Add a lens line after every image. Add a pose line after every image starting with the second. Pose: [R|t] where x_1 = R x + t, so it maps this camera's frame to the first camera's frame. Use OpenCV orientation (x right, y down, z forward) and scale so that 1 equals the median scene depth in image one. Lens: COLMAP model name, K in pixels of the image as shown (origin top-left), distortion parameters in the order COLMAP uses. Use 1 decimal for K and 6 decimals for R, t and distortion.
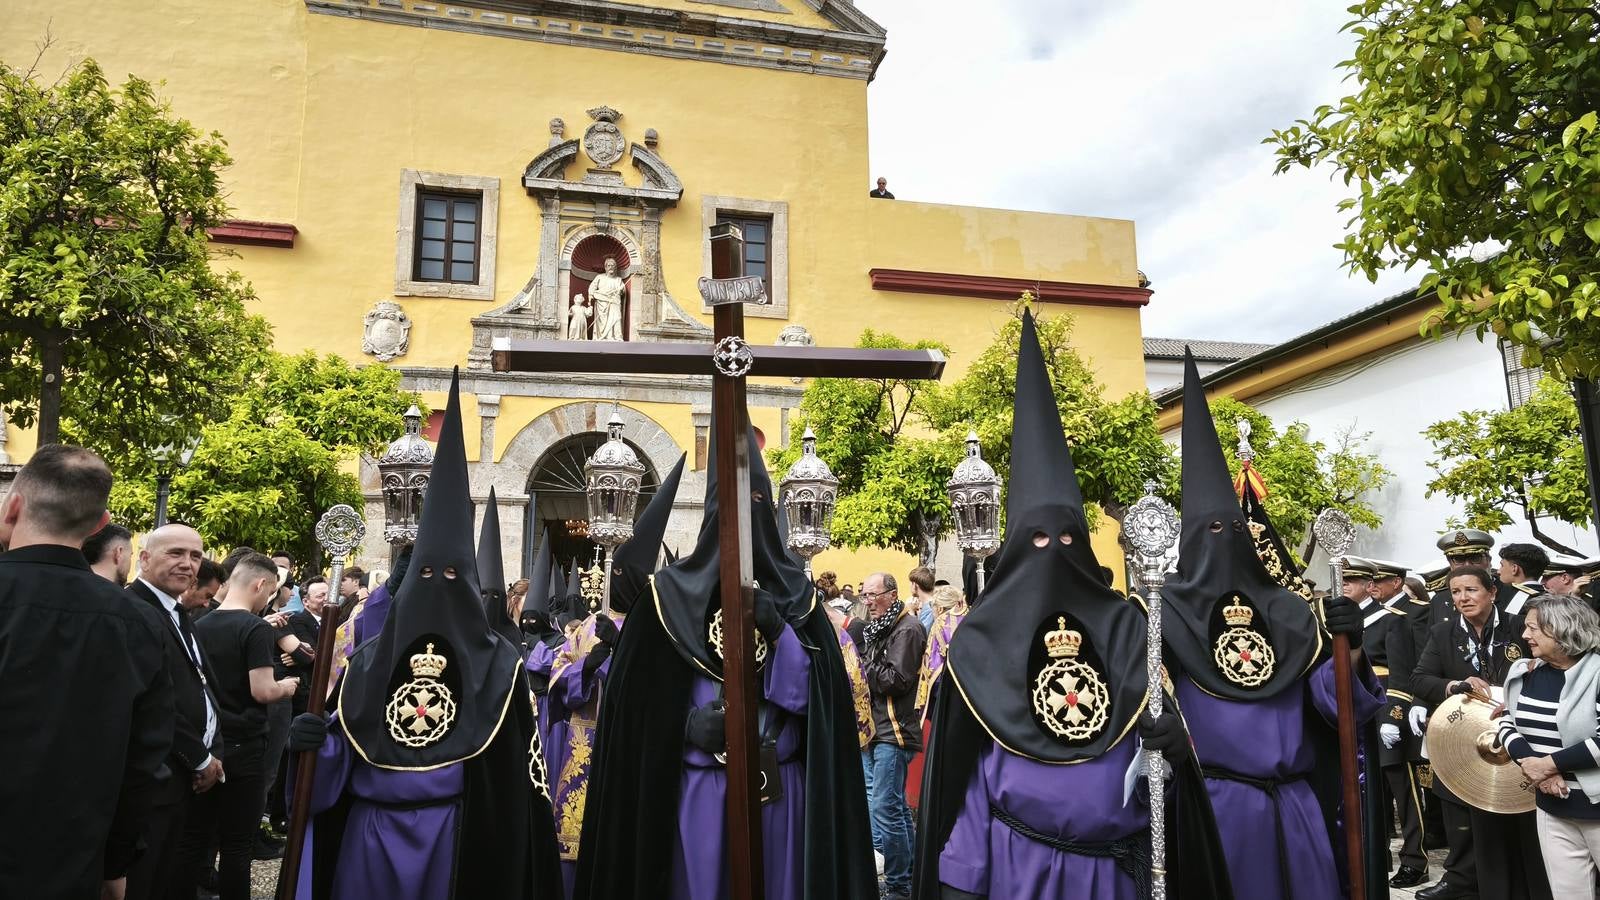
lens RADIAL K [[1040.0, 0, 796.3], [0, 1040.0, 441.5], [0, 0, 1]] dist [0.037318, -0.000206]
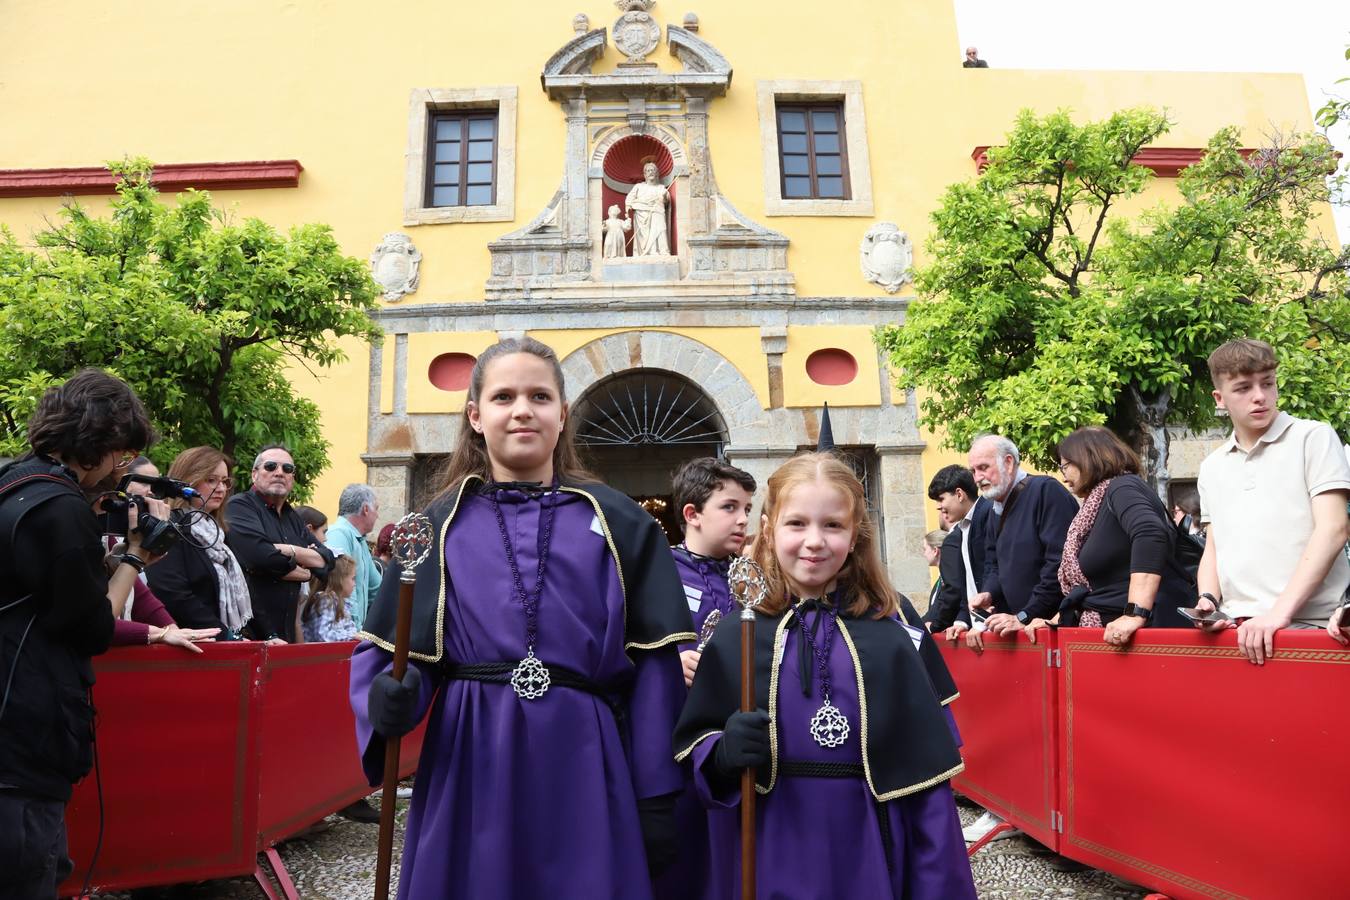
lens RADIAL K [[920.6, 0, 672.4], [0, 920.6, 461.8], [0, 0, 1]] dist [-0.118185, 0.055828]
pose [[0.979018, -0.062299, -0.194018, -0.037320], [0.058050, 0.997934, -0.027516, 0.080303], [0.195331, 0.015676, 0.980612, 0.309626]]
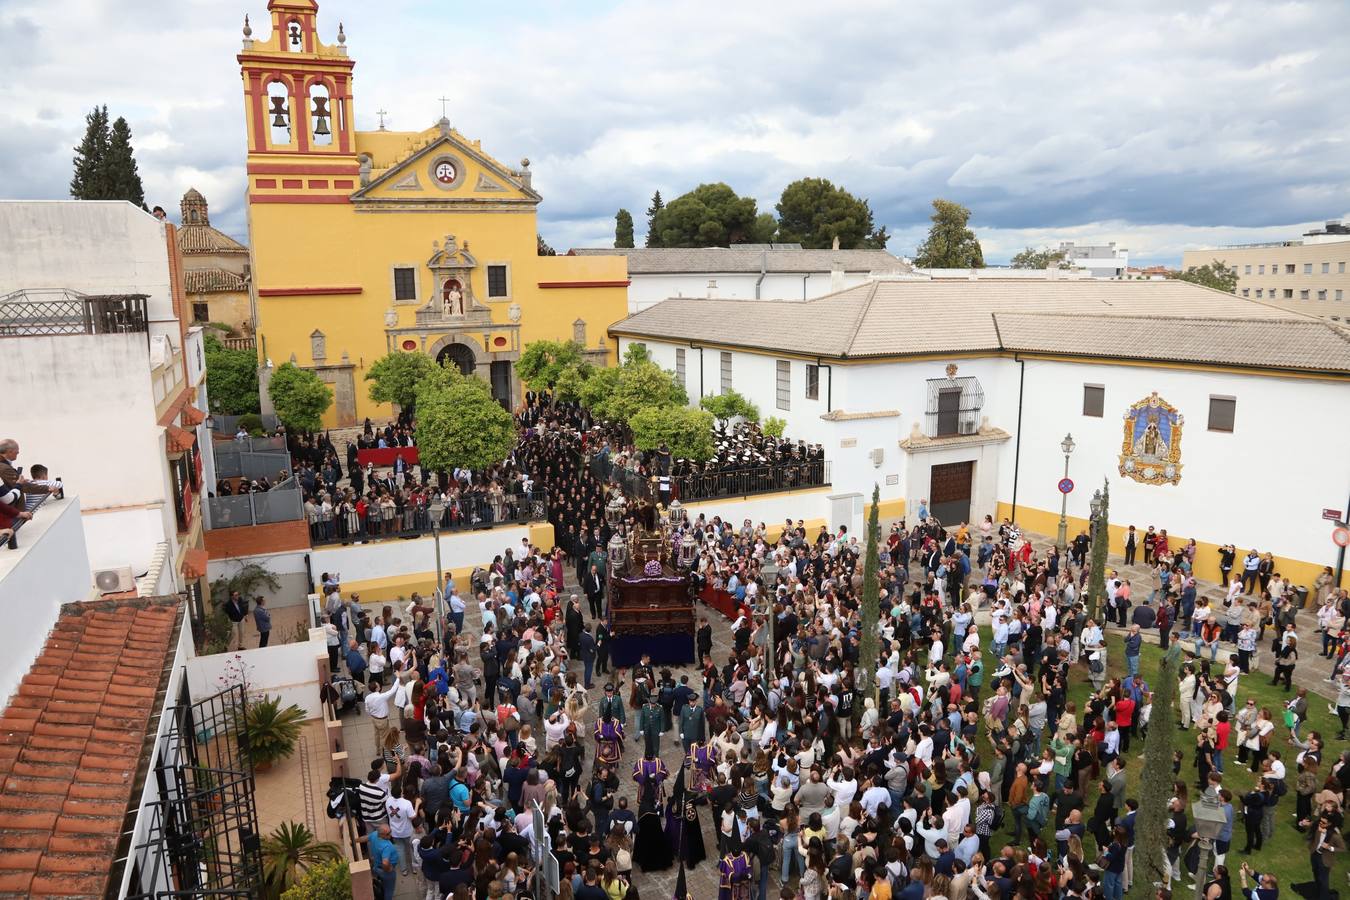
lens RADIAL K [[920.6, 0, 672.4], [0, 920.6, 461.8], [0, 0, 1]] dist [-0.118185, 0.055828]
pose [[0.978060, -0.046327, 0.203108, -0.120994], [-0.033226, 0.927792, 0.371615, -0.729758], [-0.205658, -0.370210, 0.905897, -1.820159]]
